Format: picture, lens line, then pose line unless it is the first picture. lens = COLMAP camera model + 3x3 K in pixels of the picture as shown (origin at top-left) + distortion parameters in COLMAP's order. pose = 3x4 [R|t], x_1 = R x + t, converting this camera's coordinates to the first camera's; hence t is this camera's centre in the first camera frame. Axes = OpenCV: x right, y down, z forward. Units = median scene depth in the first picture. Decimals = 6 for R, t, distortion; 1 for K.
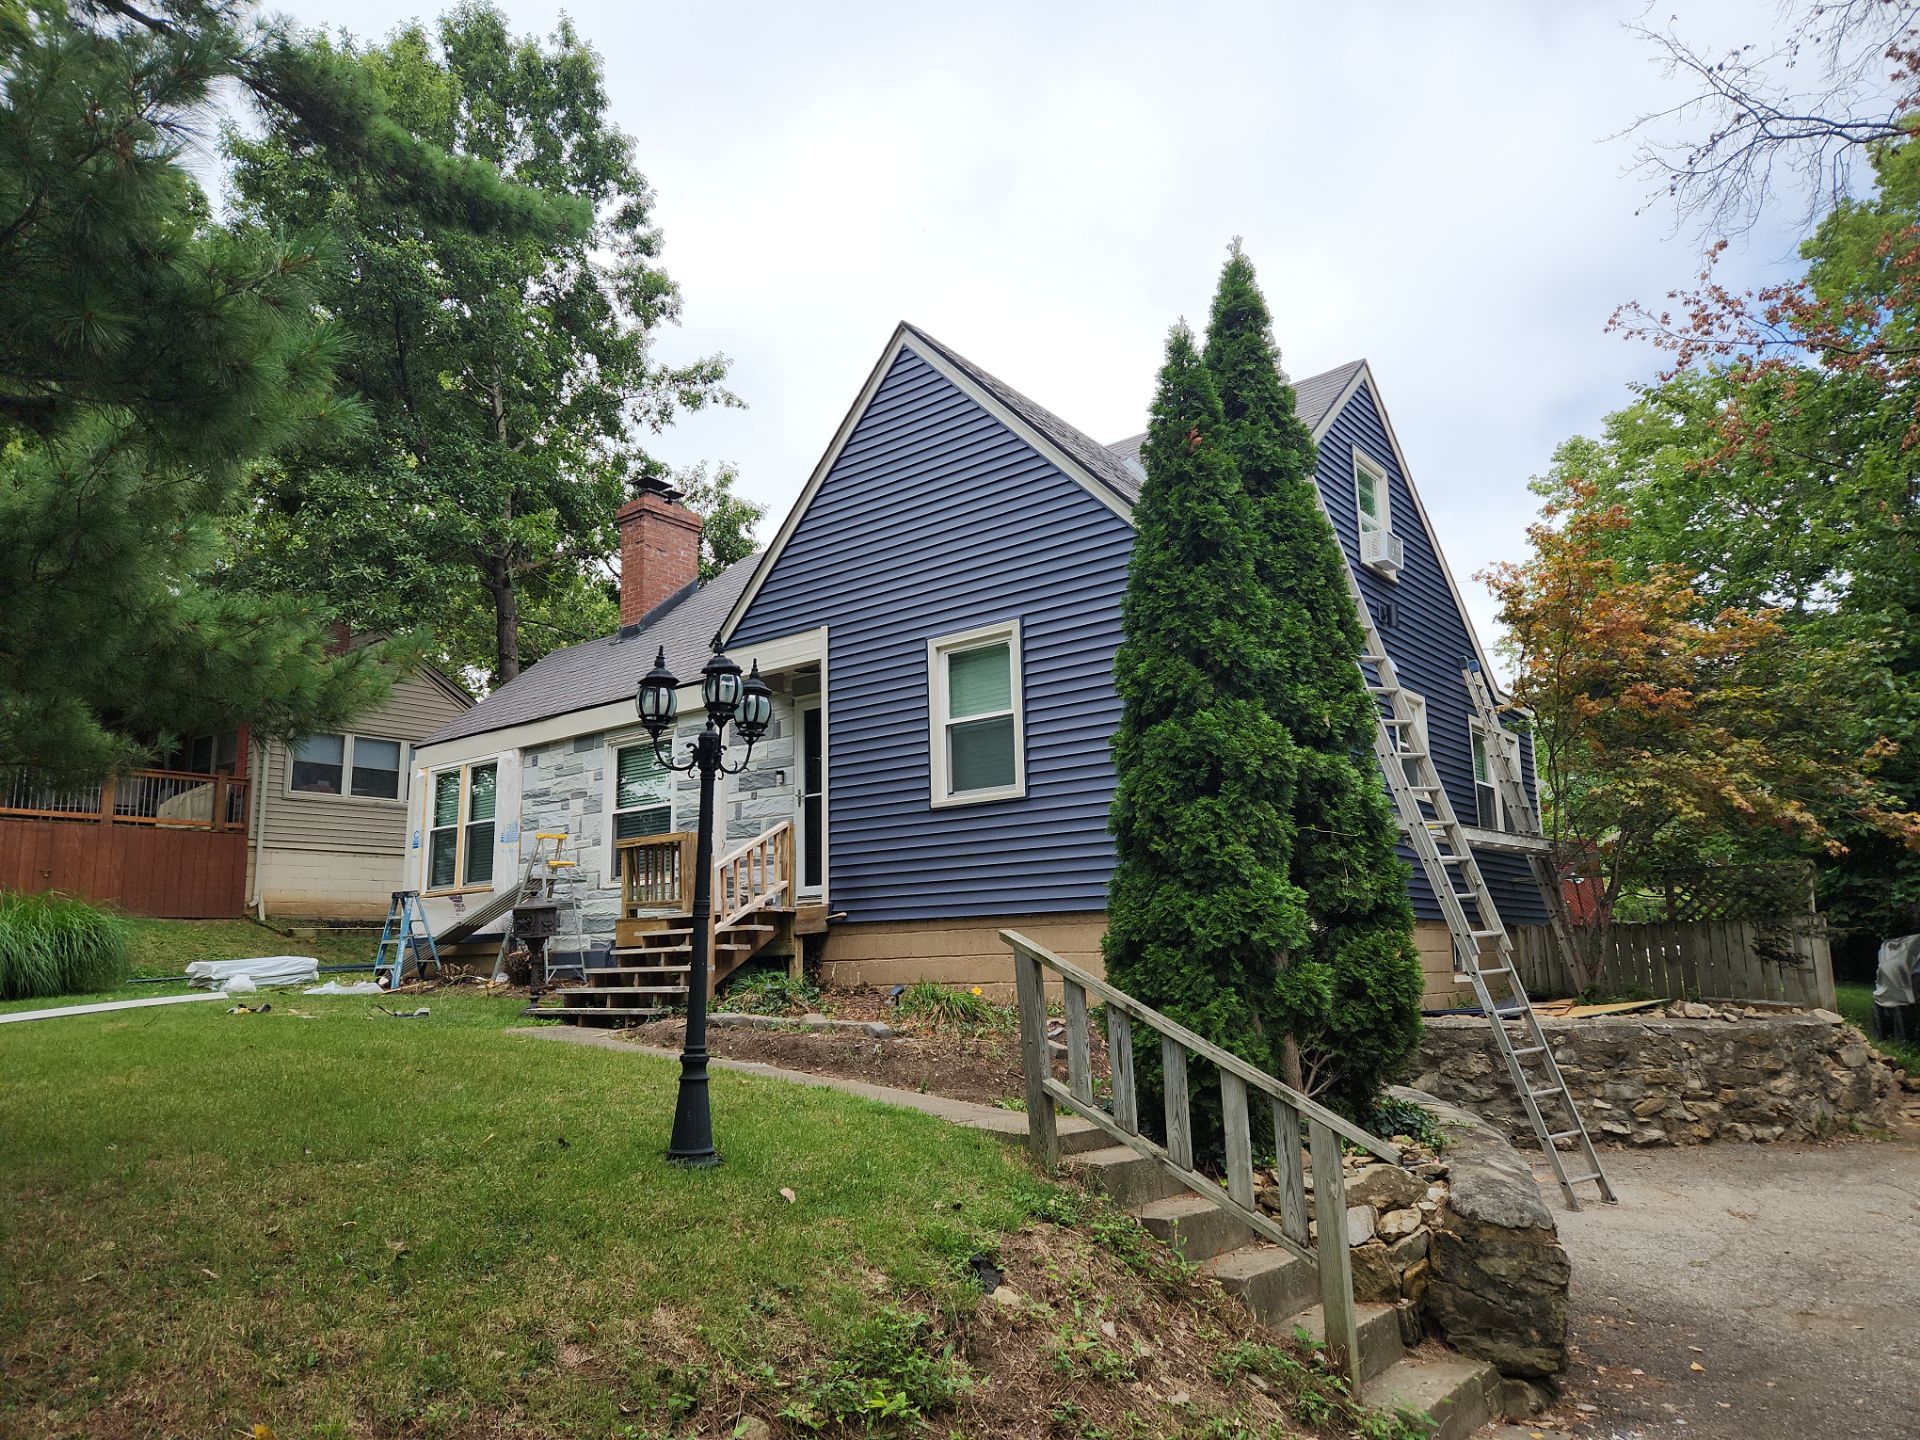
lens RADIAL K [[1267.5, 0, 930.3], [0, 1267.5, 743.4], [0, 0, 1]] dist [0.075873, -0.000100]
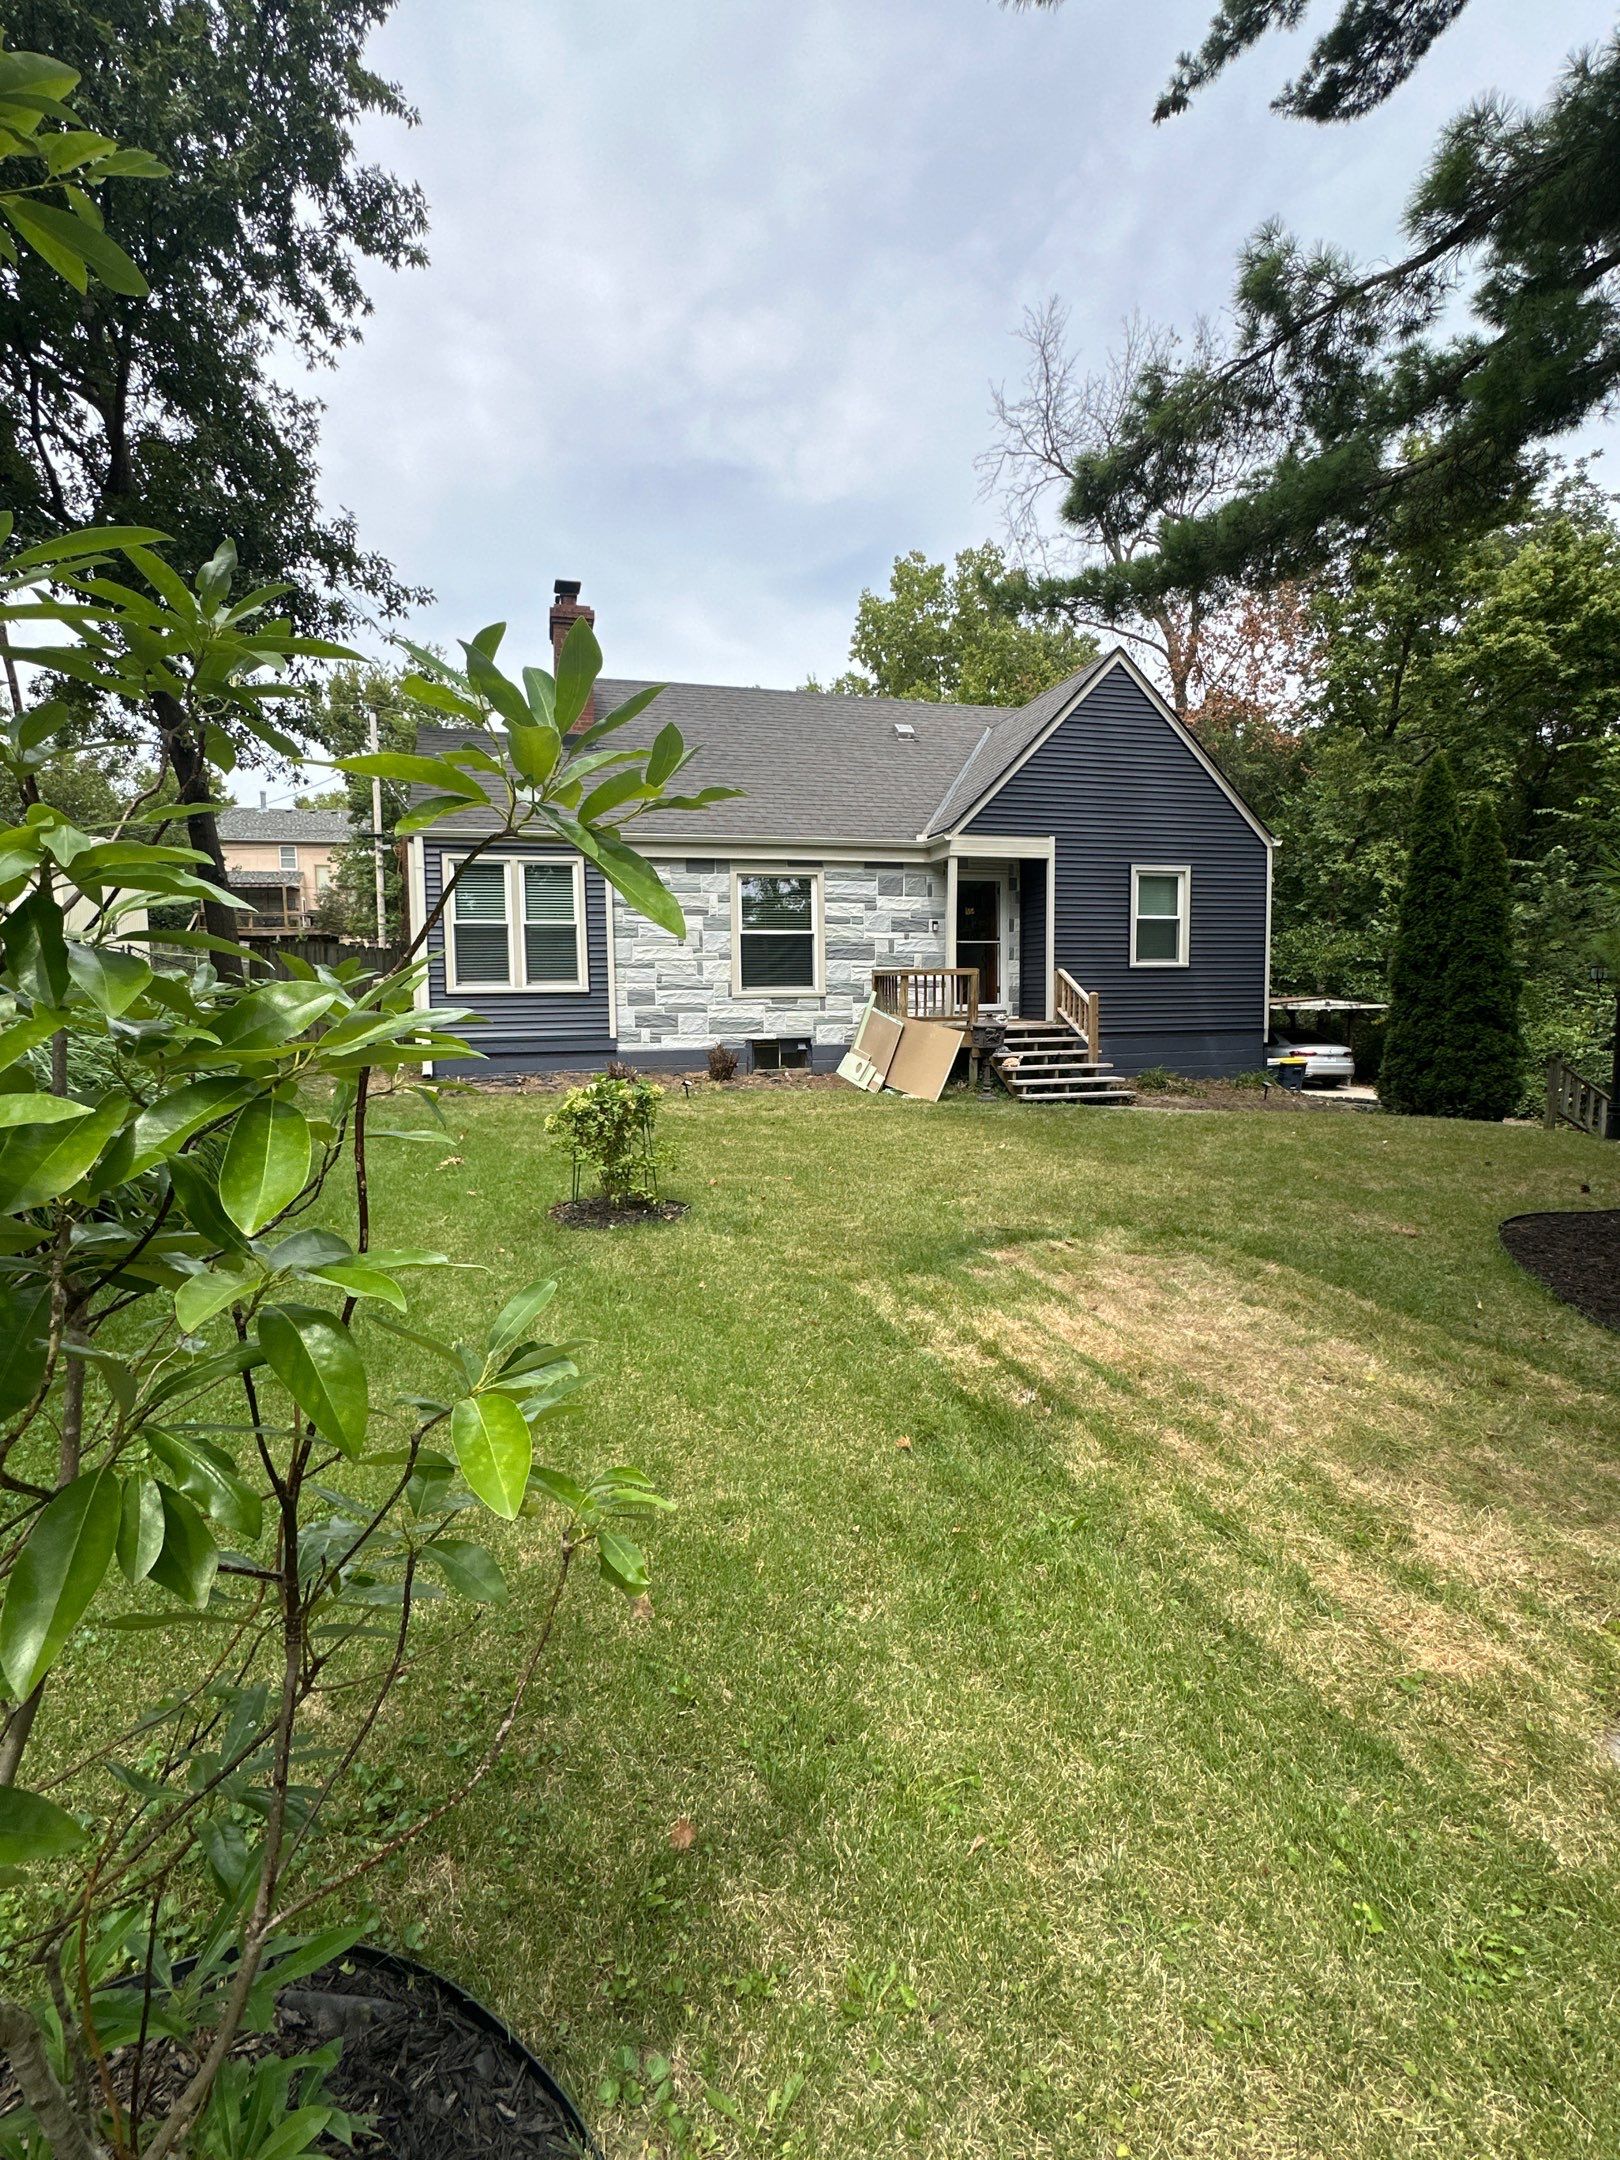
lens RADIAL K [[1009.1, 0, 802.9], [0, 1009.1, 1081.0], [0, 0, 1]] dist [-0.001212, -0.000004]
pose [[0.578587, -0.055025, 0.813762, -0.924981], [-0.139070, 0.976456, 0.164905, 0.025272], [-0.803677, -0.208582, 0.557312, 0.383081]]
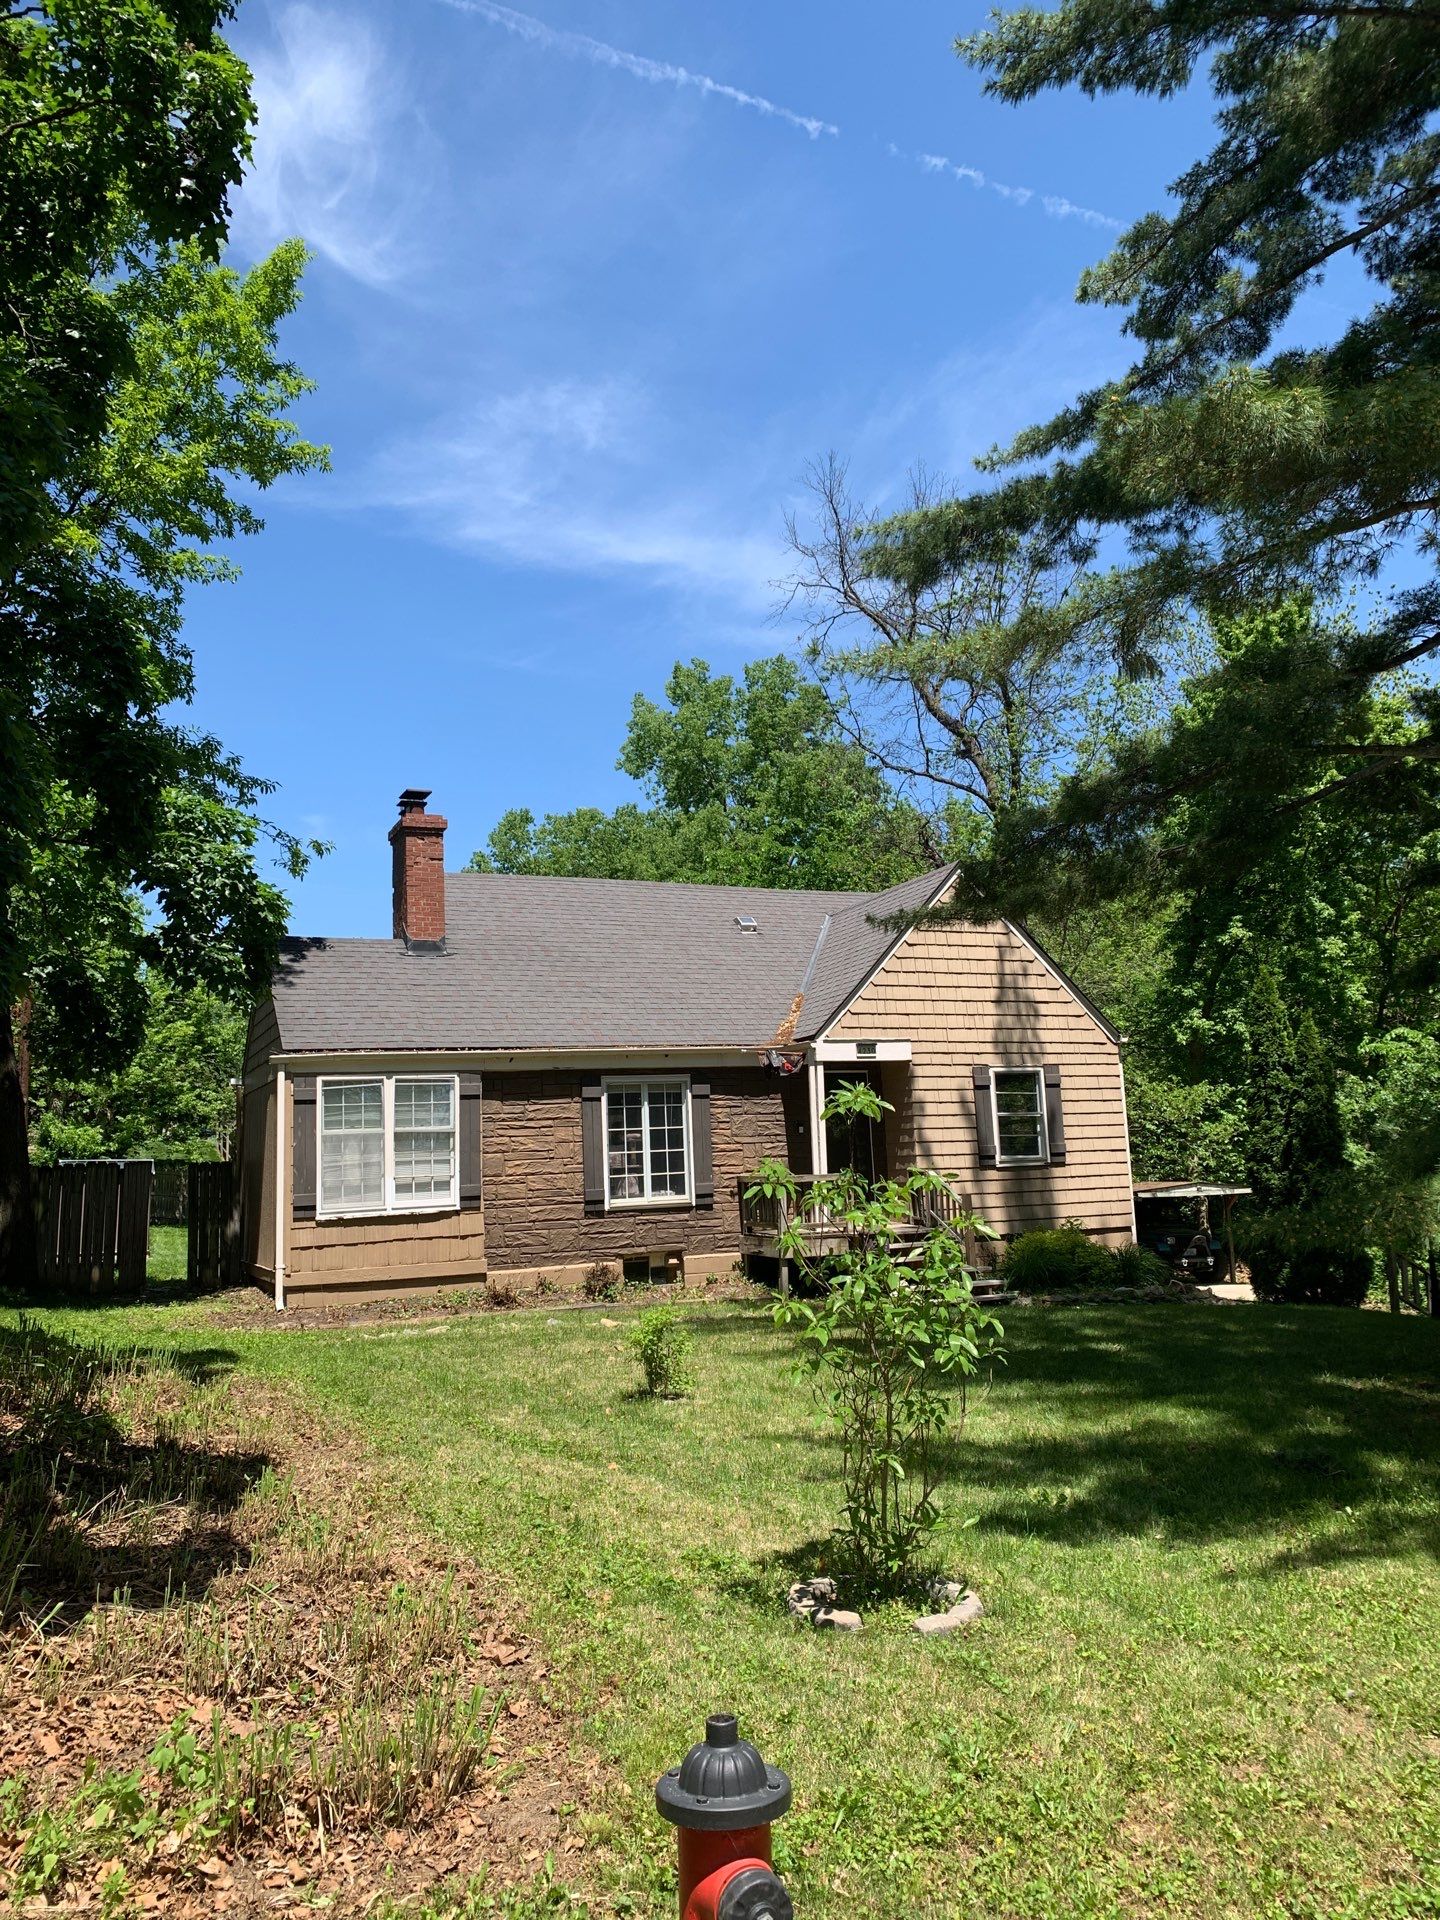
lens RADIAL K [[1407.3, 0, 720.0], [0, 1407.3, 960.0], [0, 0, 1]] dist [0.000159, -0.001355]
pose [[0.454003, 0.120920, 0.882757, -1.262030], [-0.119638, 0.990049, -0.074087, -0.025865], [-0.882931, -0.071975, 0.463952, 0.318810]]
